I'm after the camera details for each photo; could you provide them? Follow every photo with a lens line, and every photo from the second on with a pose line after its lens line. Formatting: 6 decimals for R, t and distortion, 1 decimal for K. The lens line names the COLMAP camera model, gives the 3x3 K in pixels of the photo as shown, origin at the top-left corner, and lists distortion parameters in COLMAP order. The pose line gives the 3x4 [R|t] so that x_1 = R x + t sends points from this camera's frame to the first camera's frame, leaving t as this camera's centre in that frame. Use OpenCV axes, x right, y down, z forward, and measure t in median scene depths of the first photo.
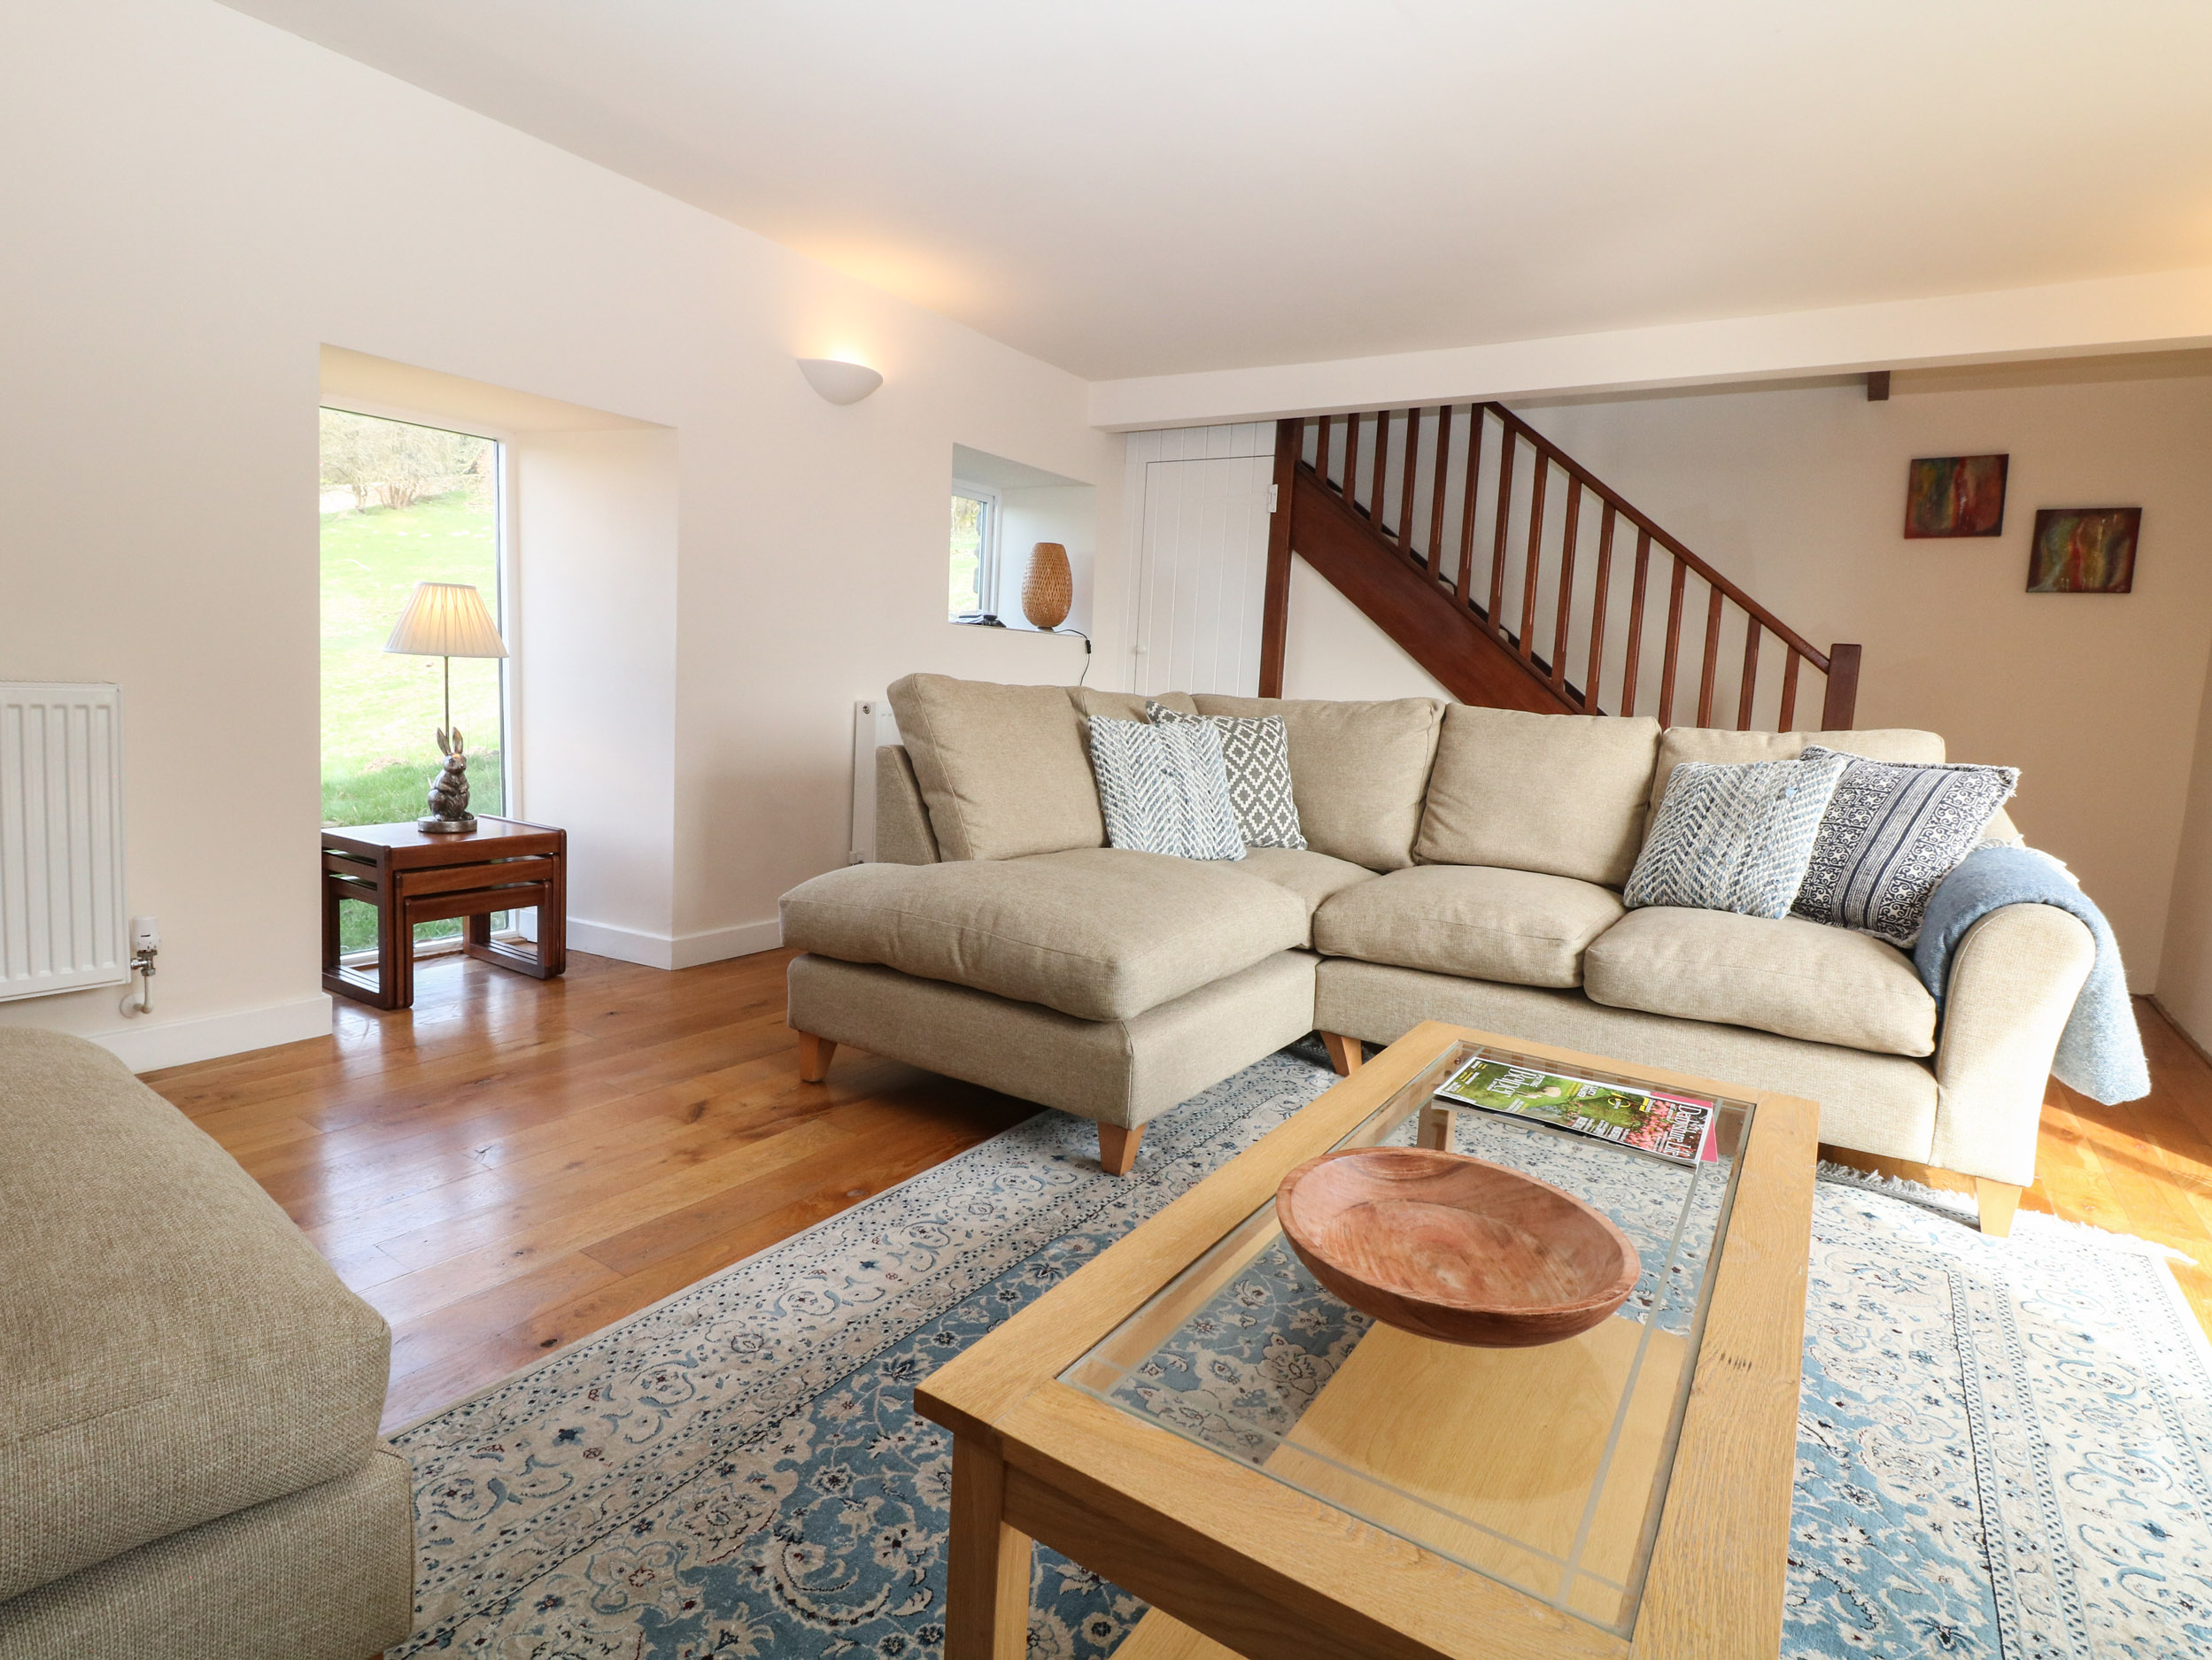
lens RADIAL K [[1155.4, 0, 1089.2], [0, 1155.4, 831.2], [0, 0, 1]] dist [-0.015160, -0.003259]
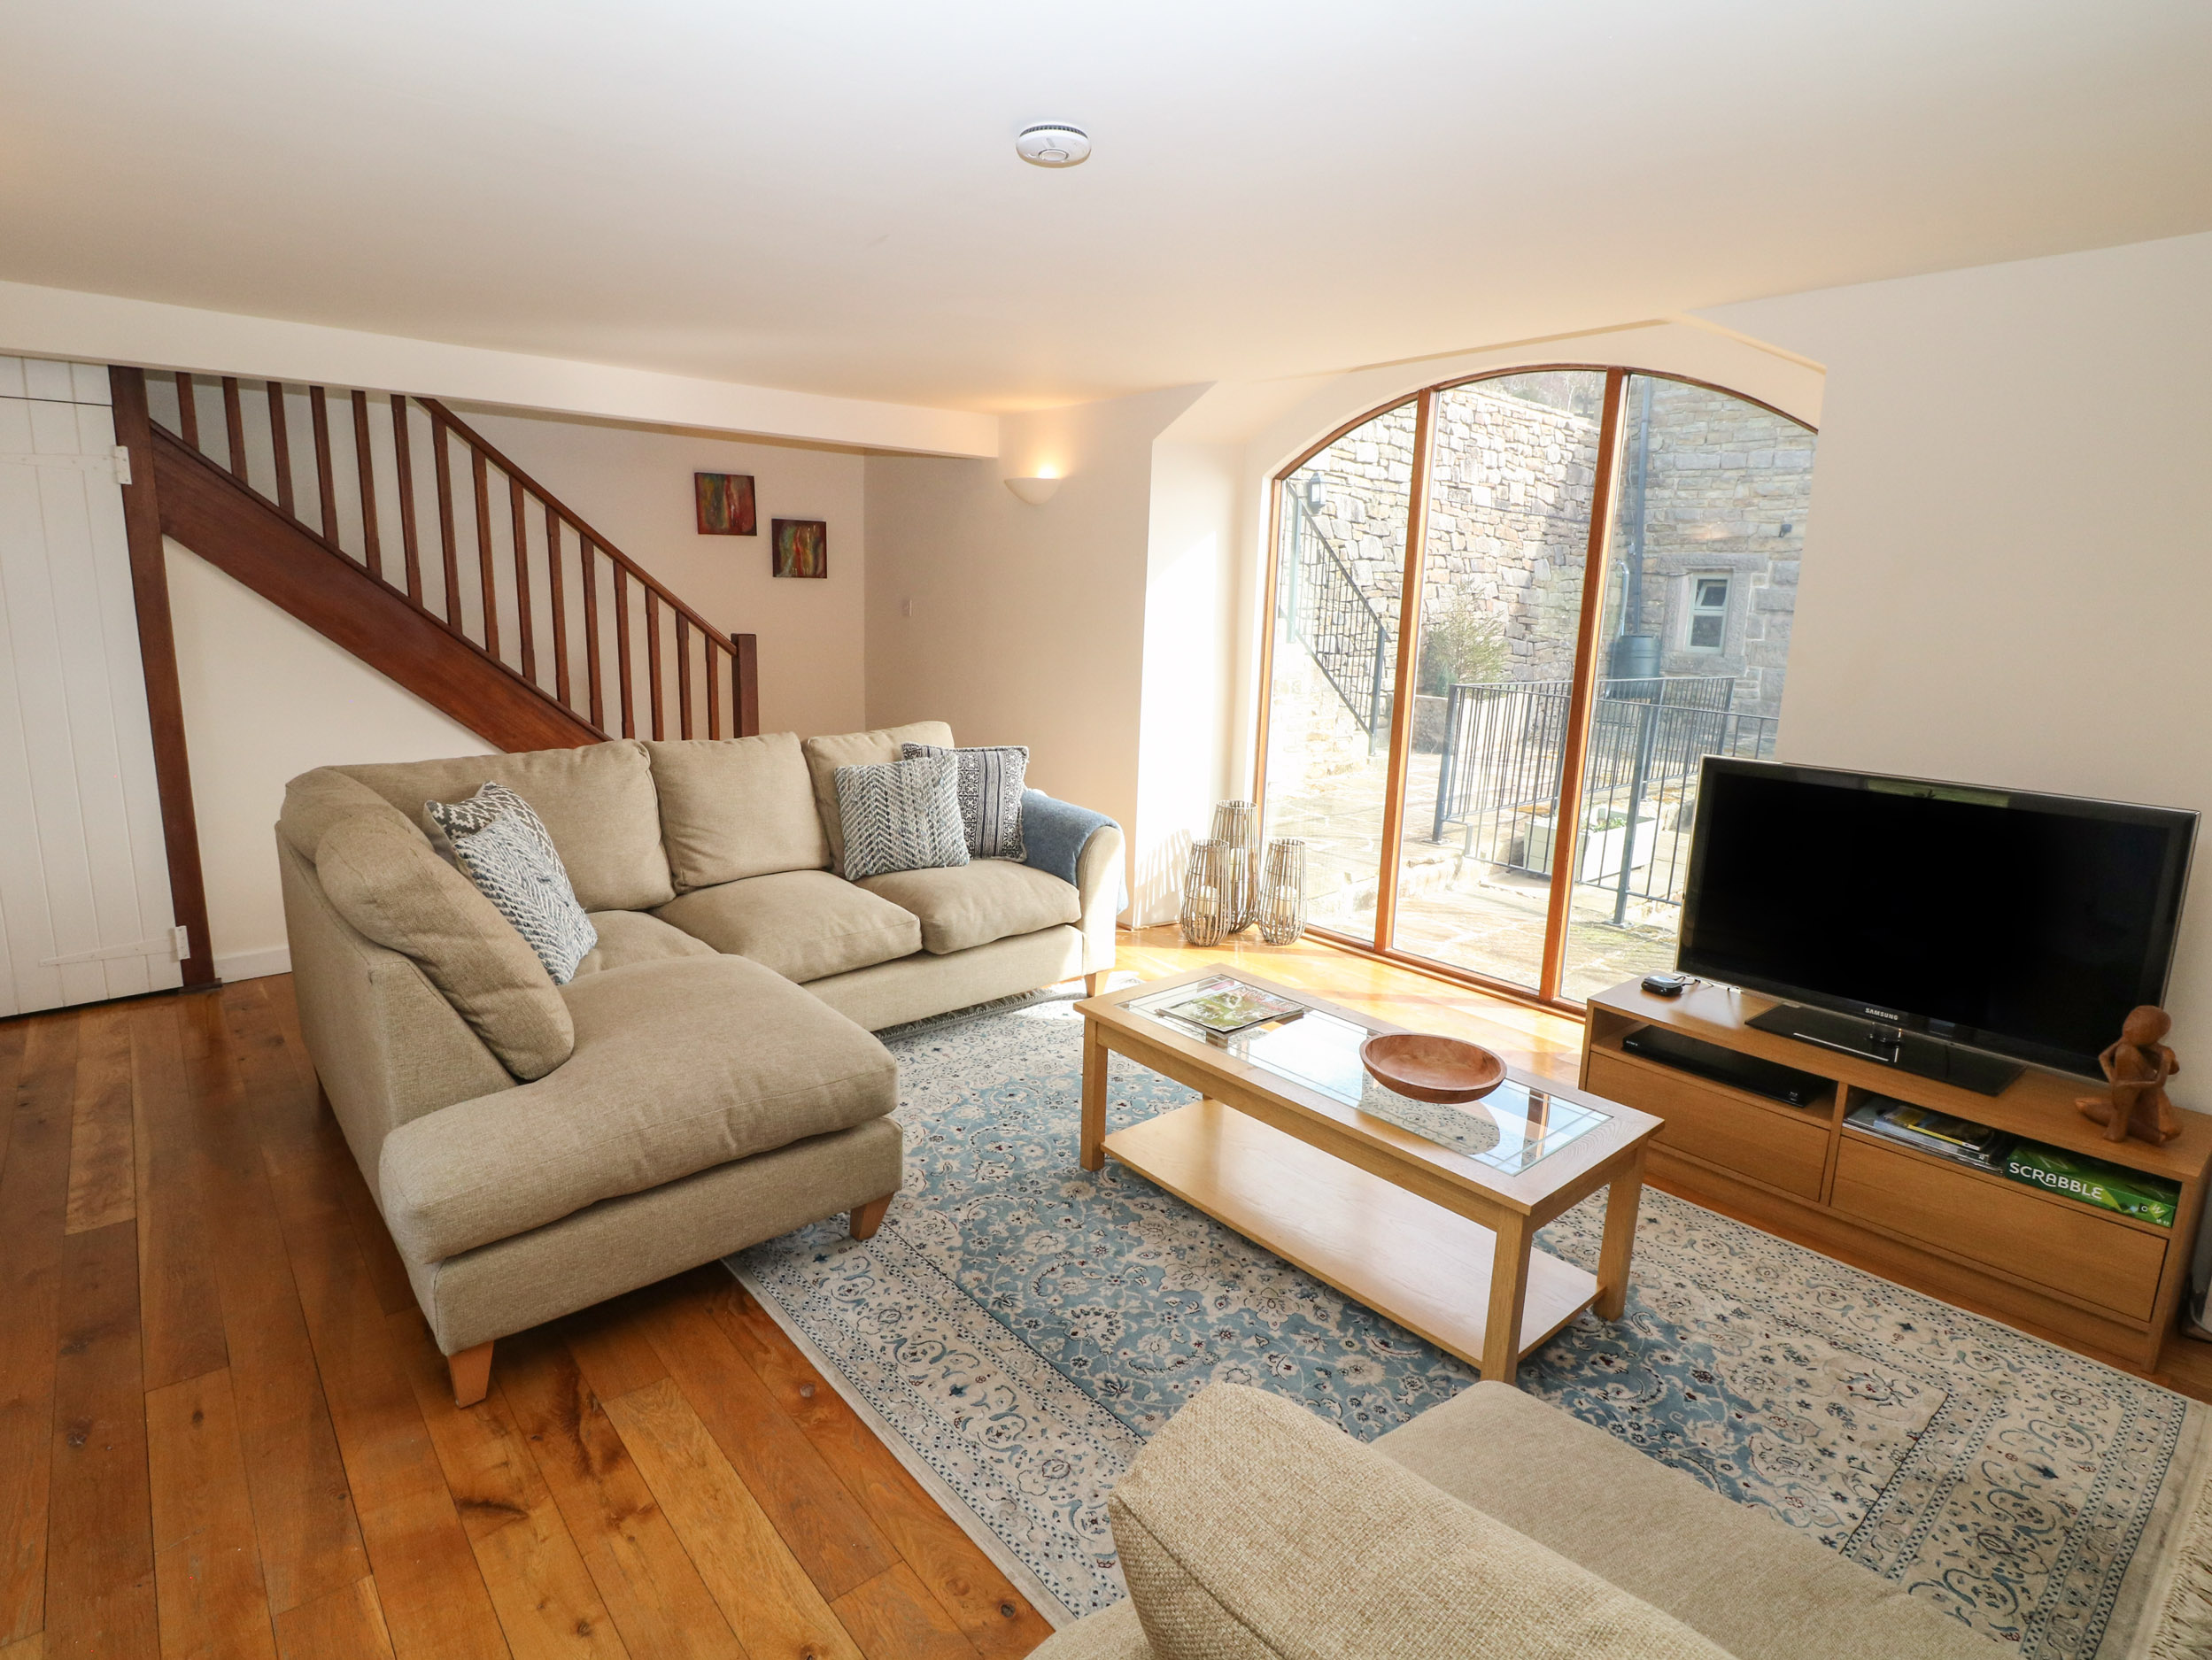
lens RADIAL K [[1155.4, 0, 1092.4], [0, 1155.4, 820.1], [0, 0, 1]] dist [-0.015160, -0.003259]
pose [[0.259017, -0.237489, 0.936221, -0.635566], [0.108707, 0.970309, 0.216061, -0.236640], [-0.959736, 0.045810, 0.277143, 0.307087]]
